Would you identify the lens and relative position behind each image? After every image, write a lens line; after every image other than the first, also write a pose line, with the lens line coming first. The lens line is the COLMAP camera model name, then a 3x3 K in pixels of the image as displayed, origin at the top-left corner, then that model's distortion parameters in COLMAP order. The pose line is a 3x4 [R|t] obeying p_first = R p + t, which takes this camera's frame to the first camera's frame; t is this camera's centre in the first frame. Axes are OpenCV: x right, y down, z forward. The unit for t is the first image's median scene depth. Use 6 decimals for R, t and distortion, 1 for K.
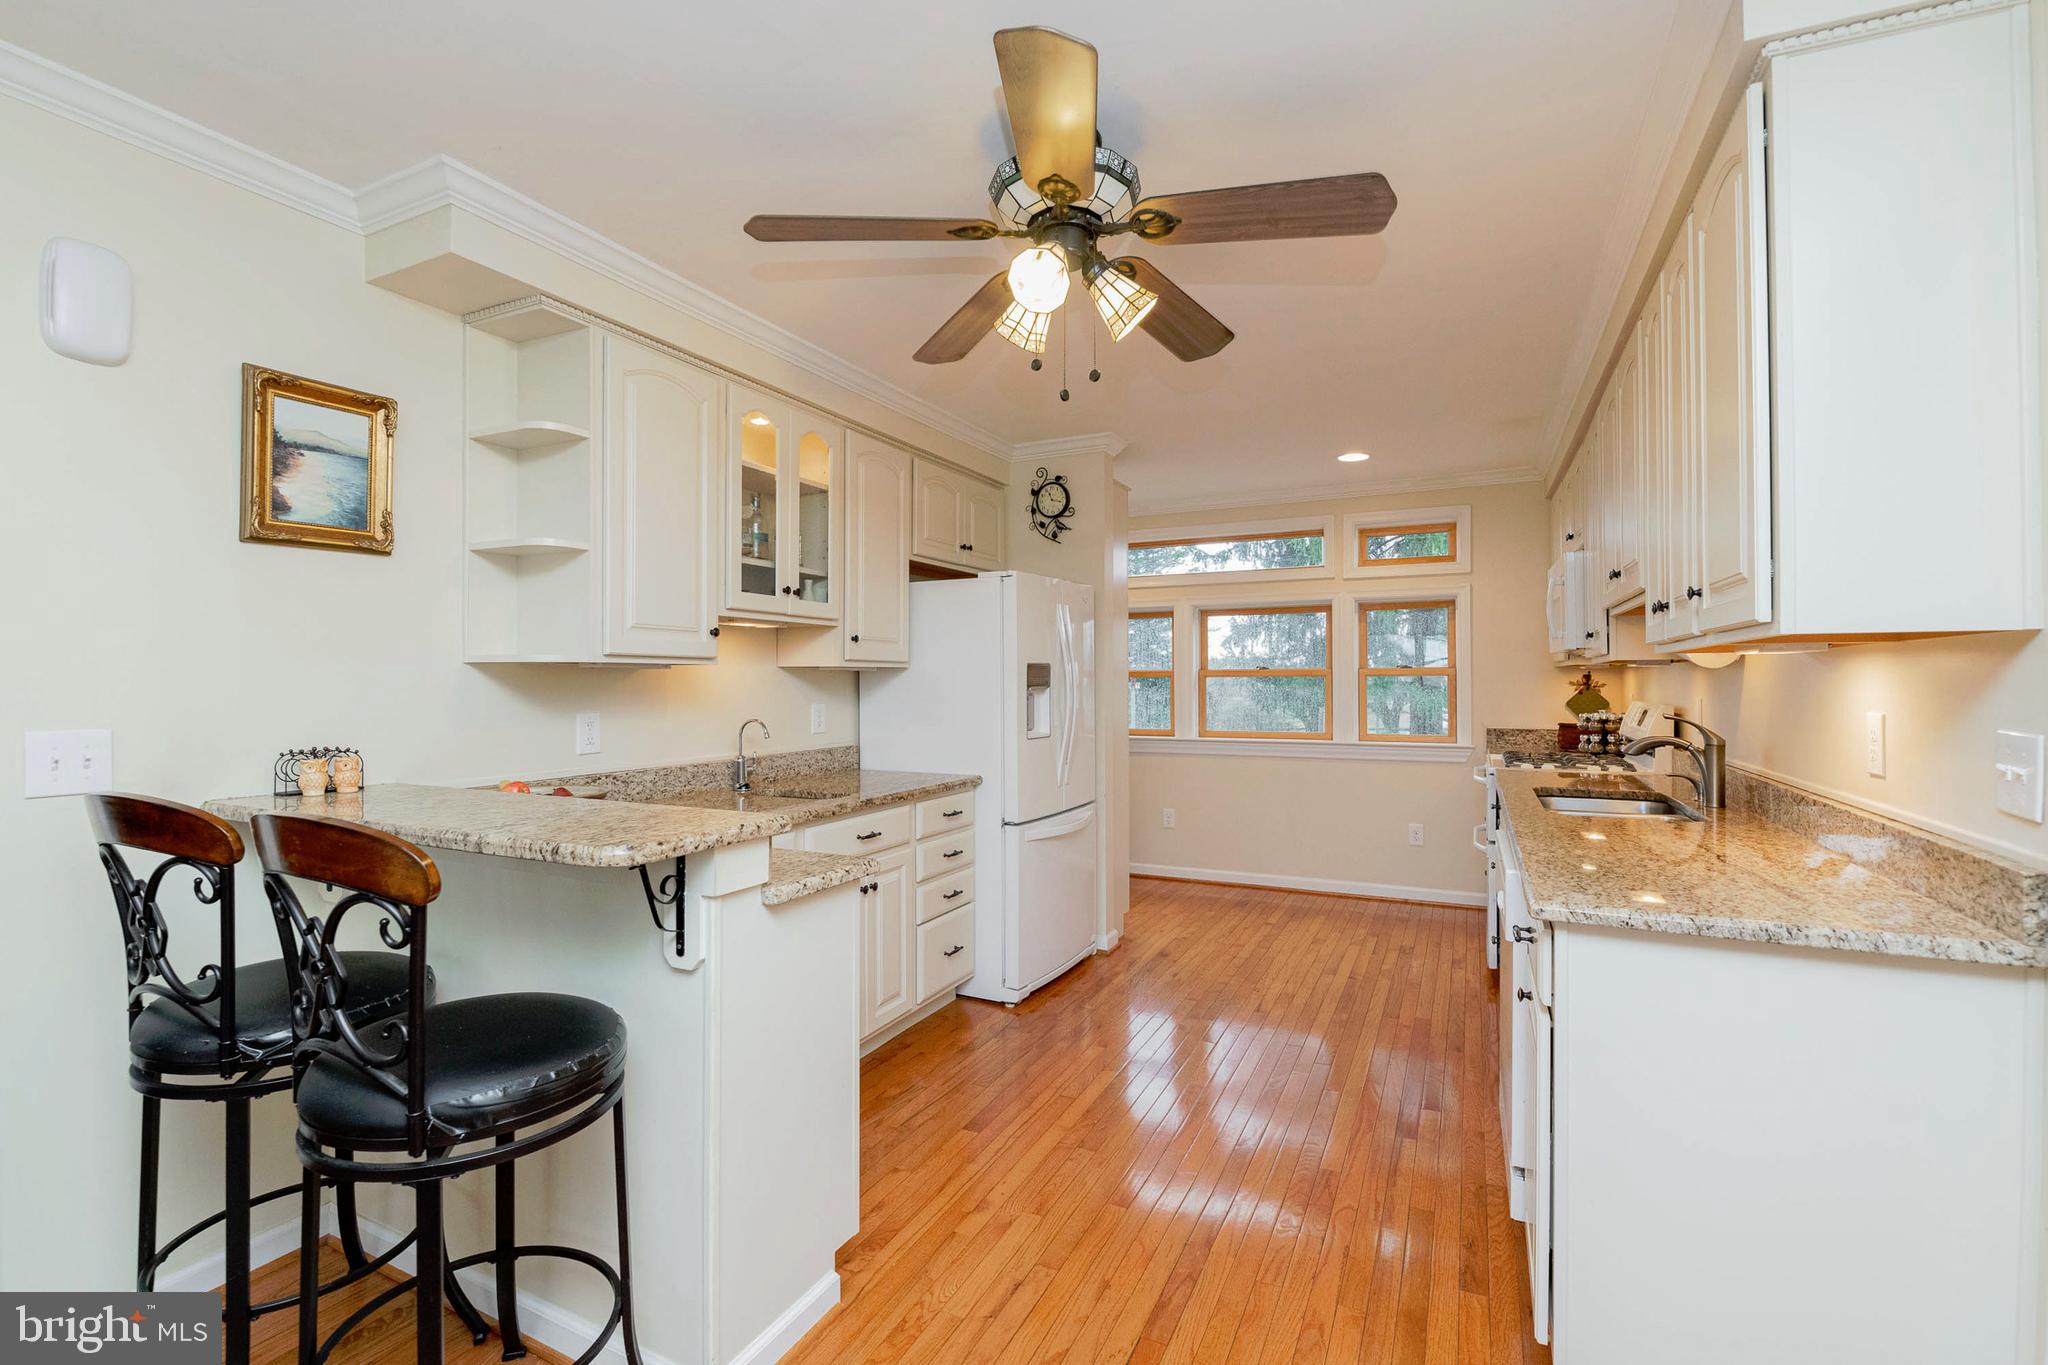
lens RADIAL K [[927.6, 0, 1017.8], [0, 927.6, 671.2], [0, 0, 1]] dist [0.000202, -0.000122]
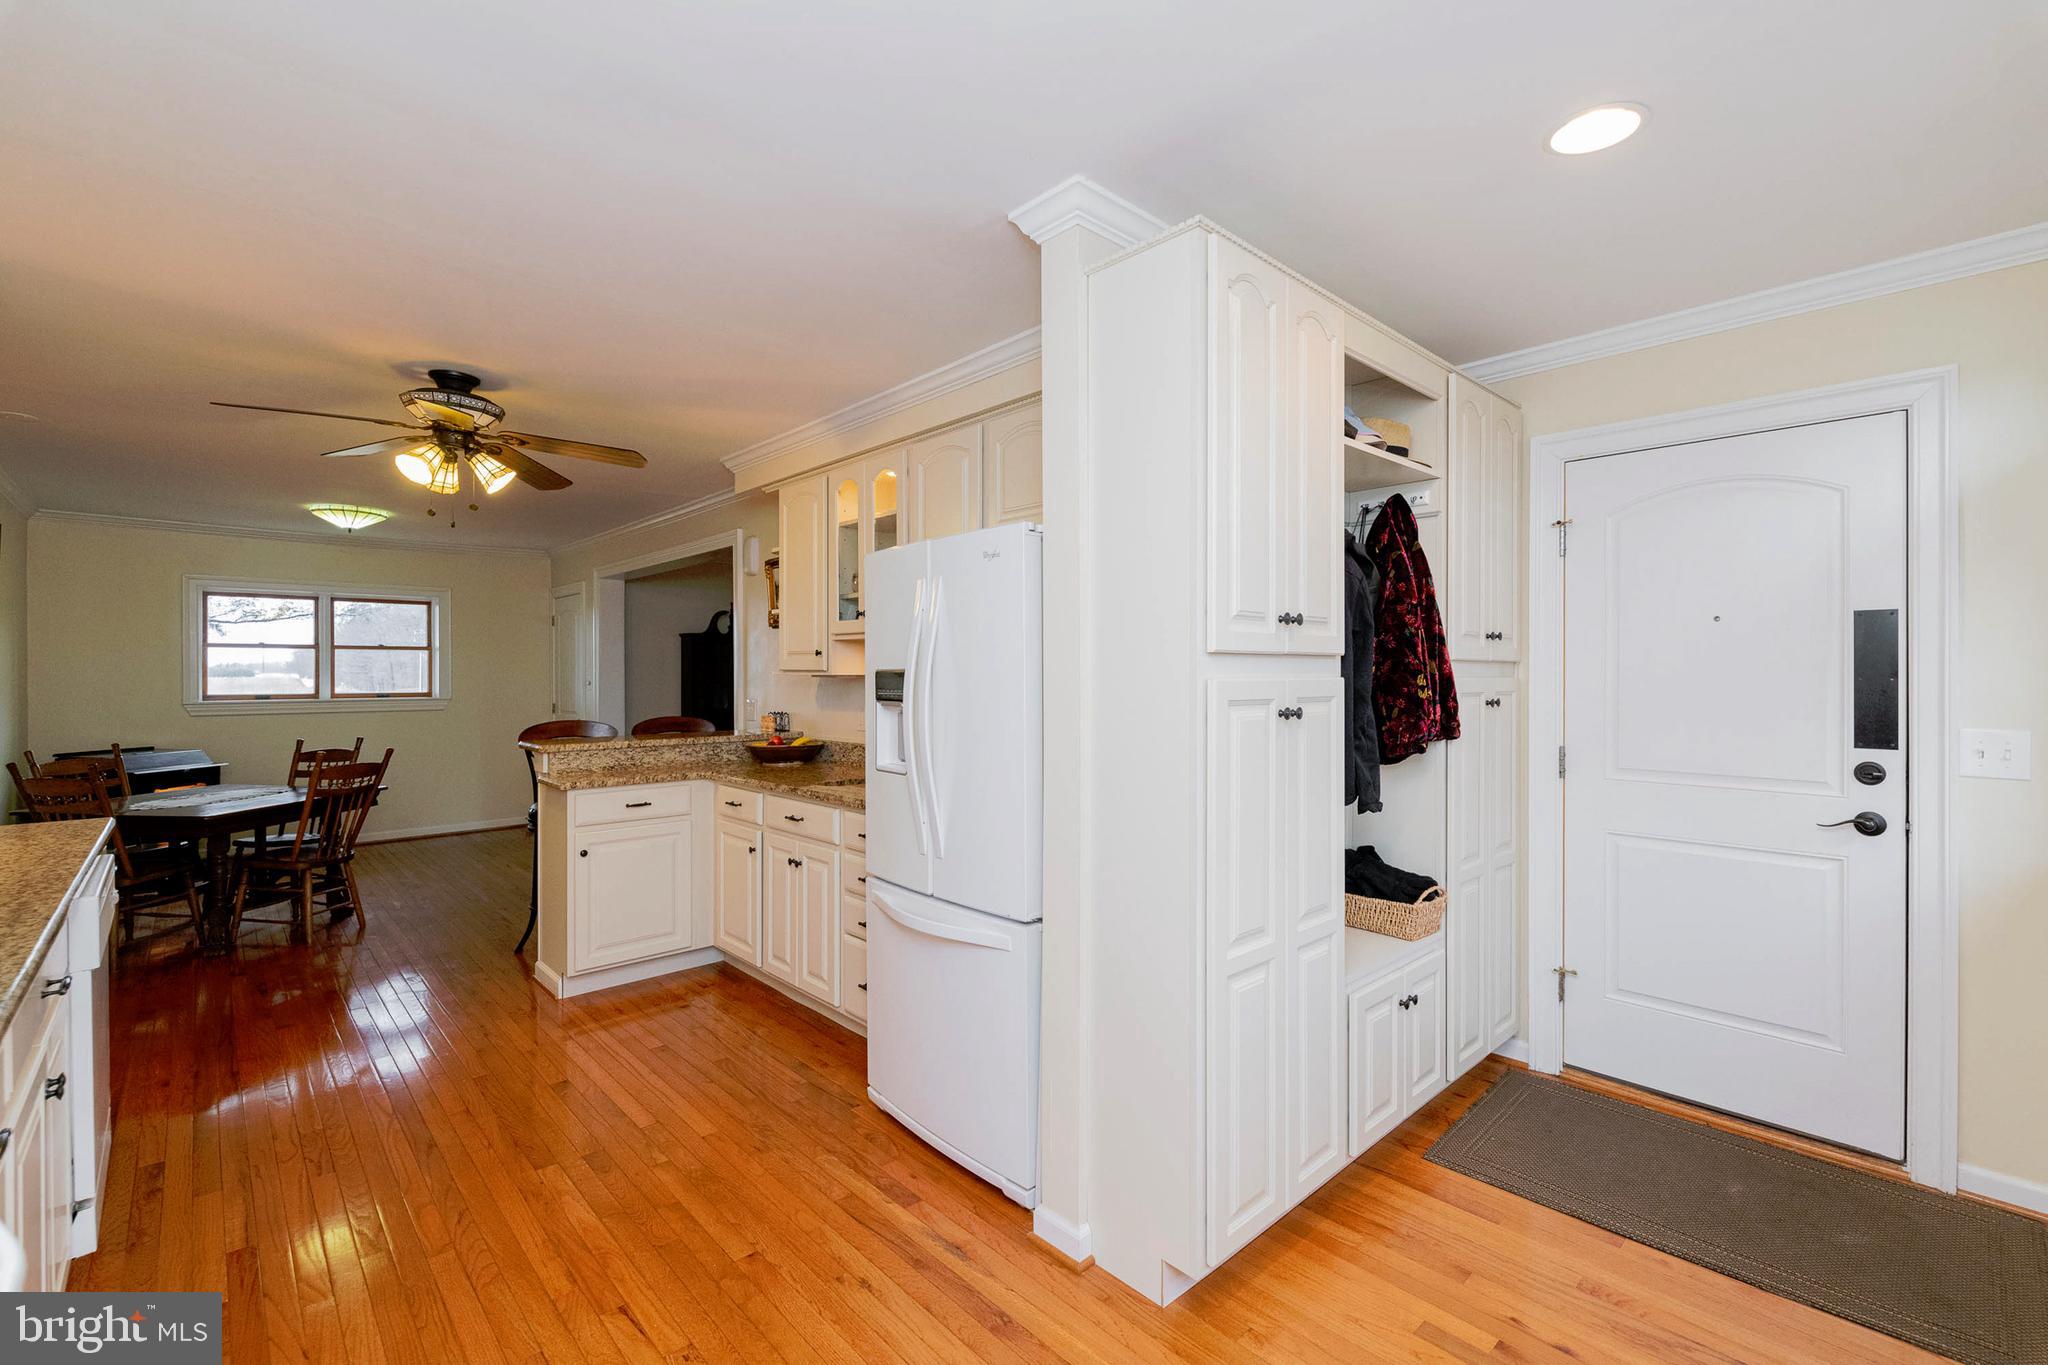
lens RADIAL K [[877.9, 0, 1066.2], [0, 877.9, 670.6], [0, 0, 1]] dist [0.001999, -0.004725]
pose [[-0.335302, 0.001123, -0.942110, 0.547554], [0.011384, 0.999931, -0.002860, -0.004190], [0.942042, -0.011684, -0.335292, 1.191615]]
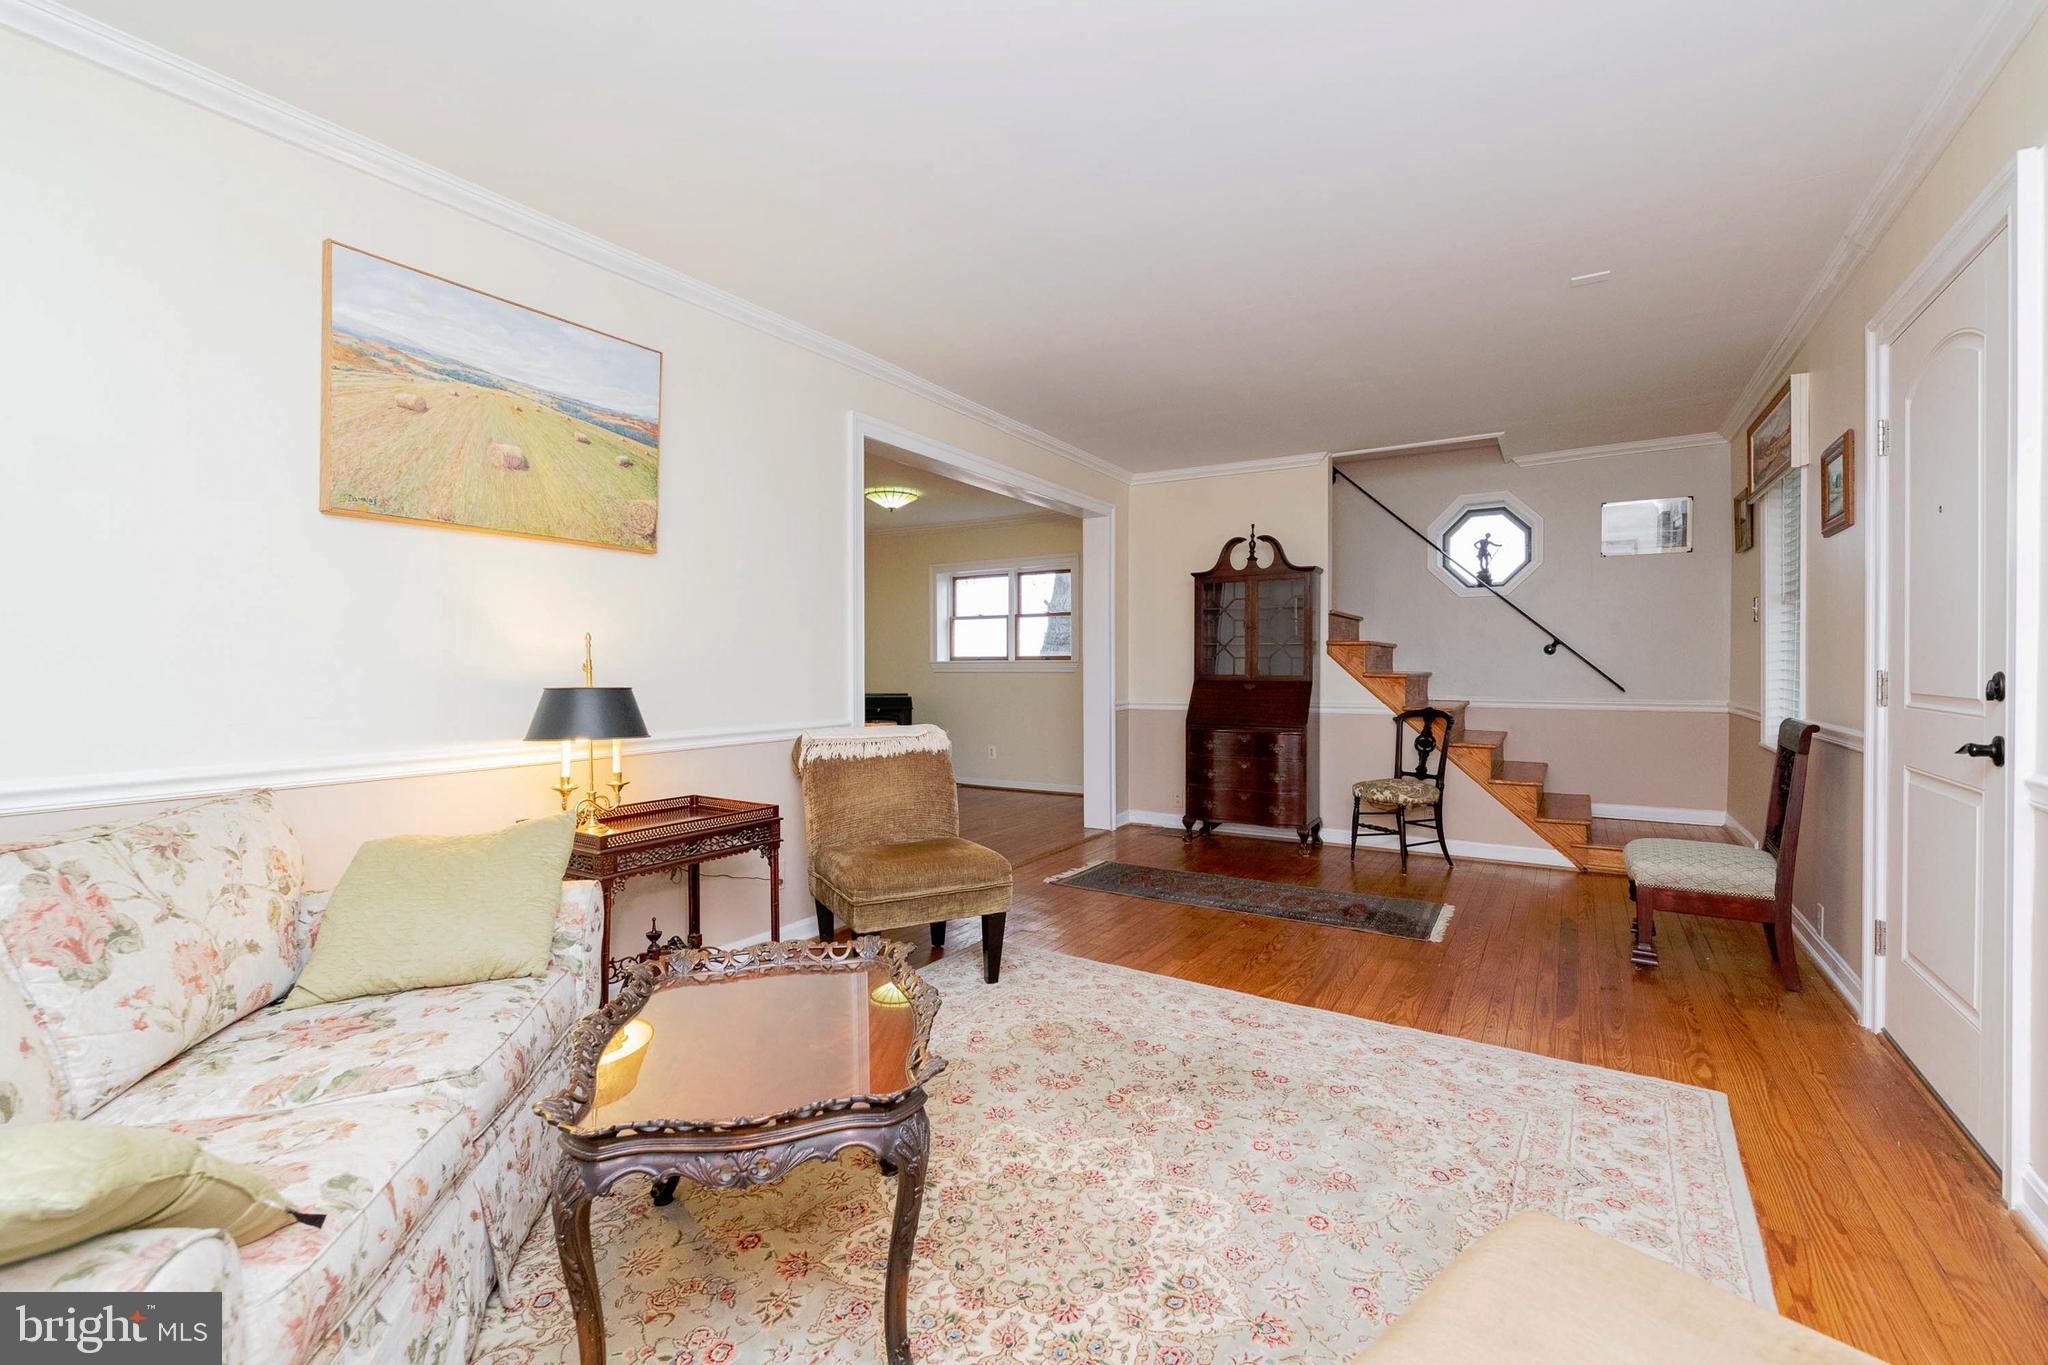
lens RADIAL K [[888.9, 0, 1020.1], [0, 888.9, 669.5], [0, 0, 1]] dist [0.011416, -0.009549]
pose [[-0.994856, 0.006075, 0.101120, -0.725393], [0.005394, 0.999961, -0.007001, 0.060399], [-0.101158, -0.006420, -0.994850, 1.251645]]
